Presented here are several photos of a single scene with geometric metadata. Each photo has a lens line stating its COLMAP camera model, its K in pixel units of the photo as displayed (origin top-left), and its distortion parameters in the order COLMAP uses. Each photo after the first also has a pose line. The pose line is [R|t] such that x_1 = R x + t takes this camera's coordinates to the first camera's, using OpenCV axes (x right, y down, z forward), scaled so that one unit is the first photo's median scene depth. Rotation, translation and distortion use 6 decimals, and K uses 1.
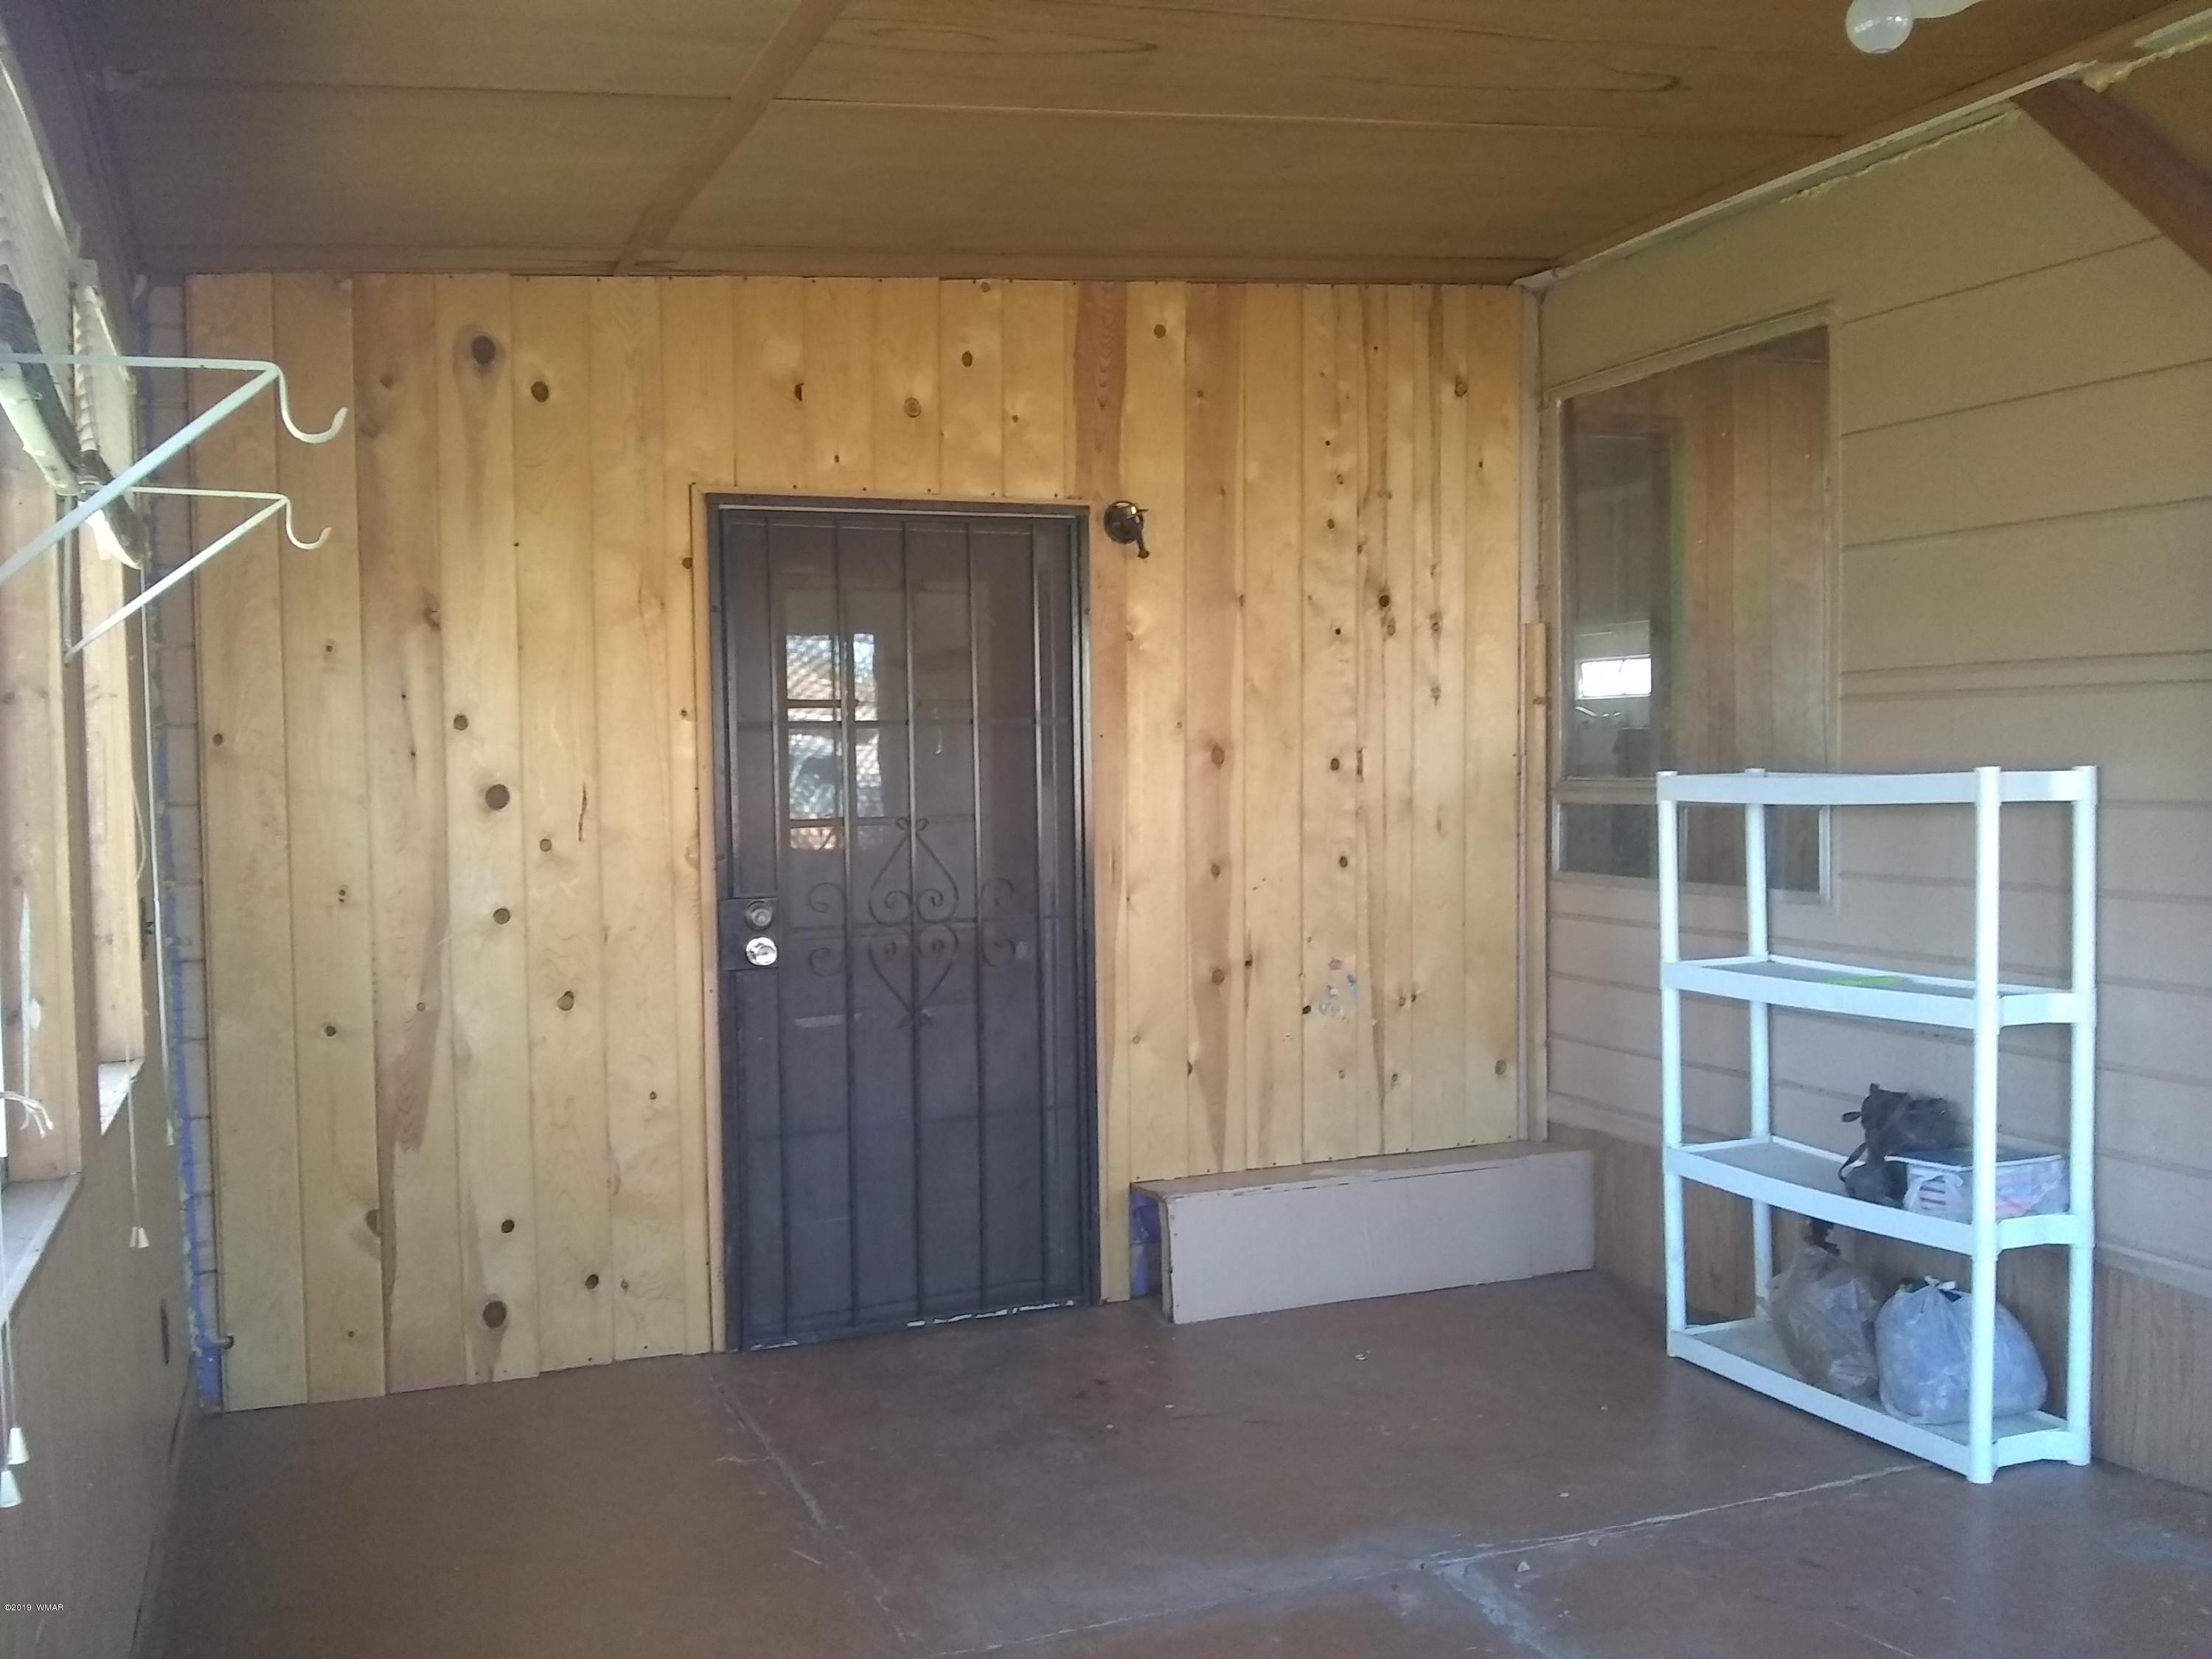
lens RADIAL K [[2006.5, 0, 1106.0], [0, 2006.5, 829.5], [0, 0, 1]] dist [0.019829, -0.099011]
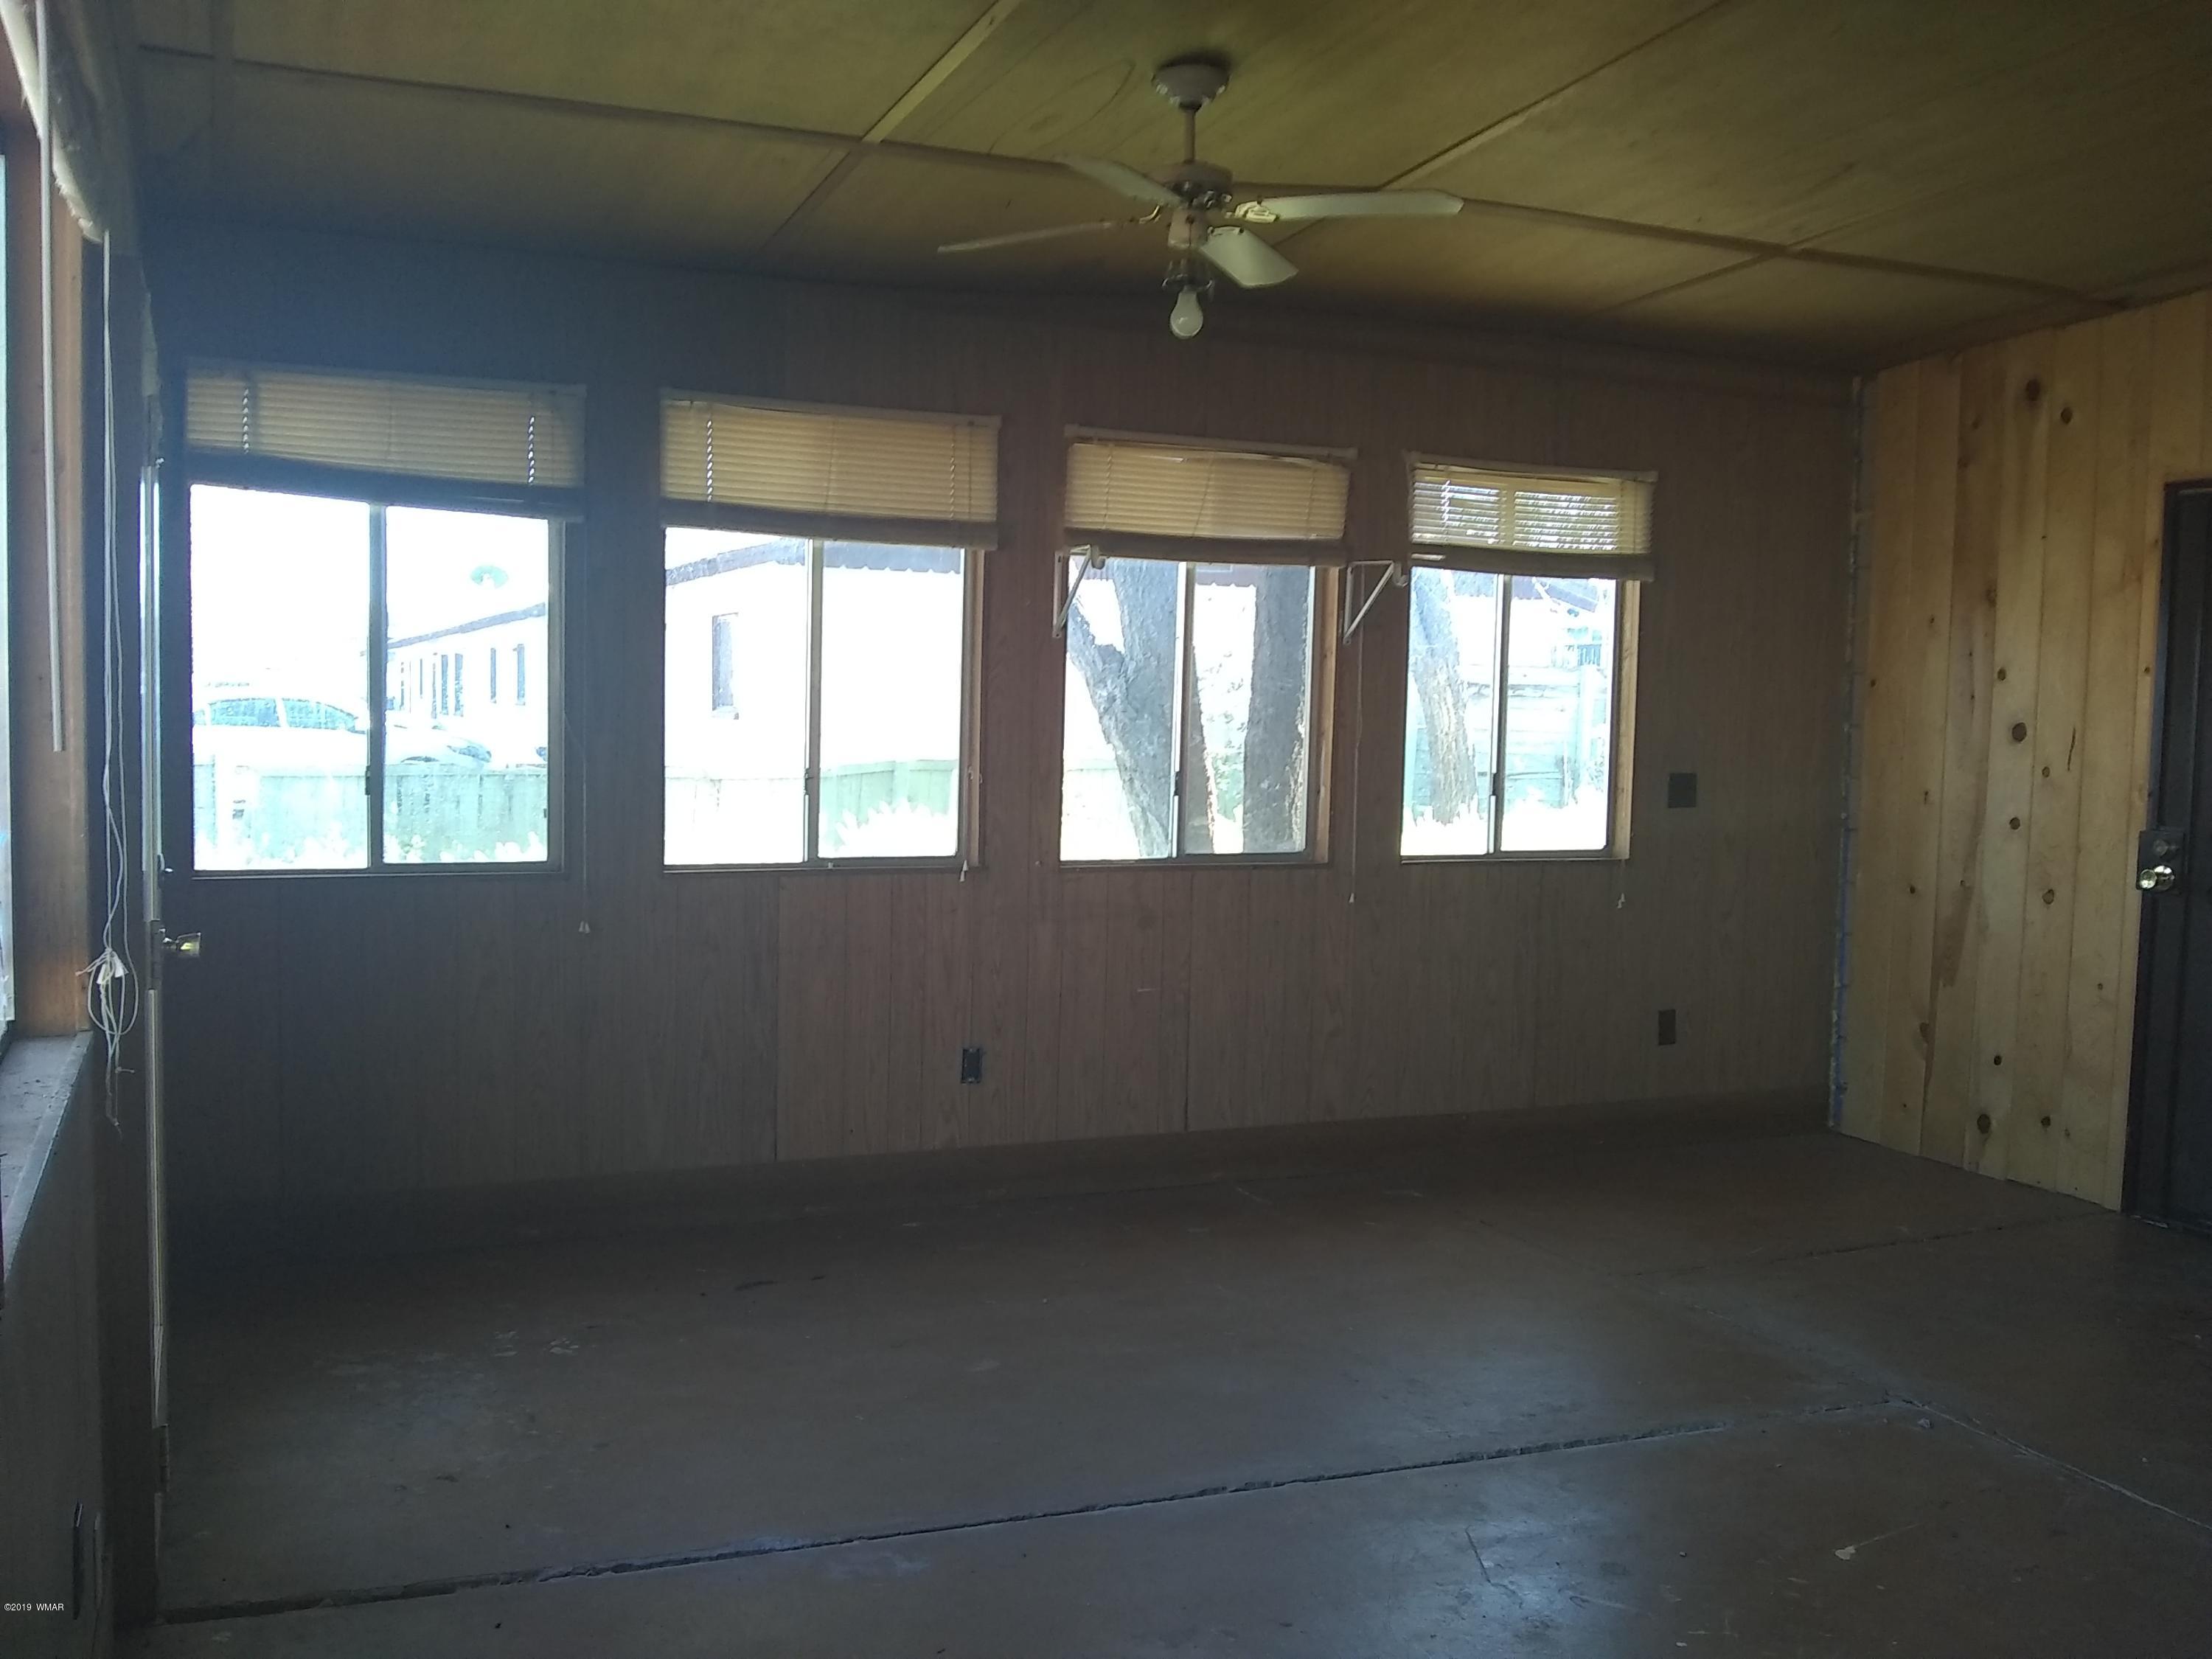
lens RADIAL K [[2006.5, 0, 1106.0], [0, 2006.5, 829.5], [0, 0, 1]] dist [0.019829, -0.099011]
pose [[0.042098, 0.088185, -0.995214, 0.978567], [-0.065961, 0.994169, 0.085302, -0.025899], [0.996934, 0.062054, 0.047669, 0.350374]]
